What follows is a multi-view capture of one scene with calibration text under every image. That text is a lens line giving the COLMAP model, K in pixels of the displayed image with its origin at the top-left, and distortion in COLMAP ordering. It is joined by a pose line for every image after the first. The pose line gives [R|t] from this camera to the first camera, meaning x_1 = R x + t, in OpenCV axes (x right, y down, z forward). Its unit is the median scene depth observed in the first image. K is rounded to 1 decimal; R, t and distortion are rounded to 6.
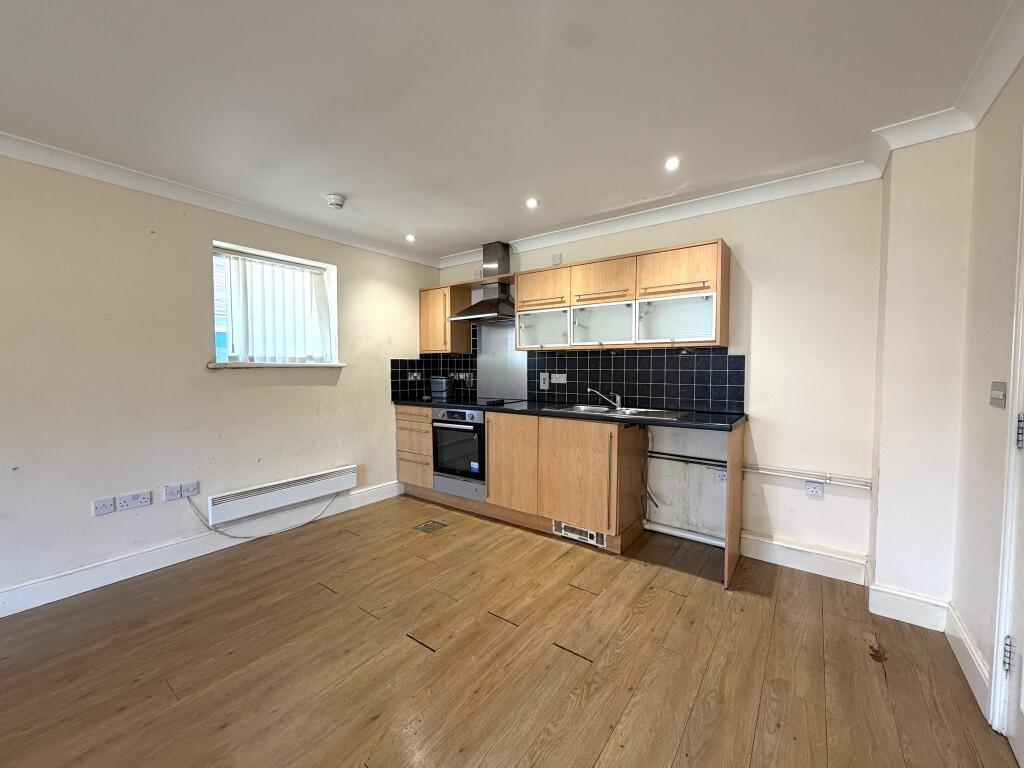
lens RADIAL K [[407.5, 0, 508.6], [0, 407.5, 384.2], [0, 0, 1]] dist [-0.000858, -0.000026]
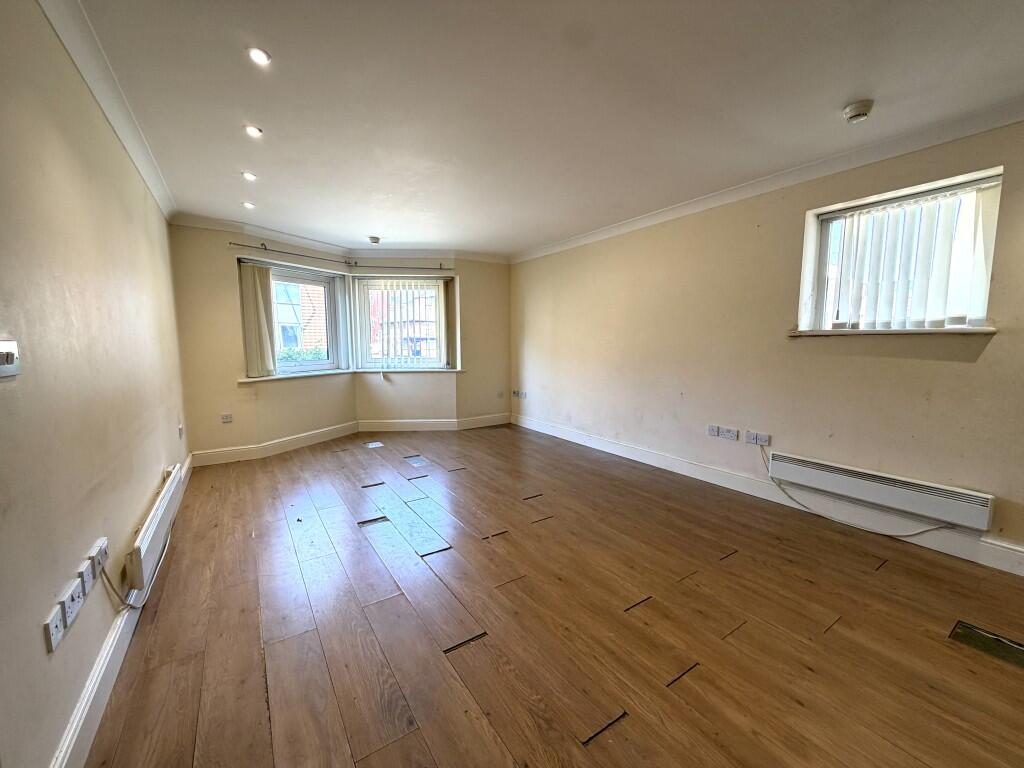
lens RADIAL K [[407.5, 0, 509.1], [0, 407.5, 384.8], [0, 0, 1]] dist [-0.000858, -0.000026]
pose [[-0.339670, 0.103613, -0.934820, 0.545545], [-0.036774, 0.991690, 0.123279, -0.016778], [0.939825, 0.076251, -0.333037, 0.683088]]
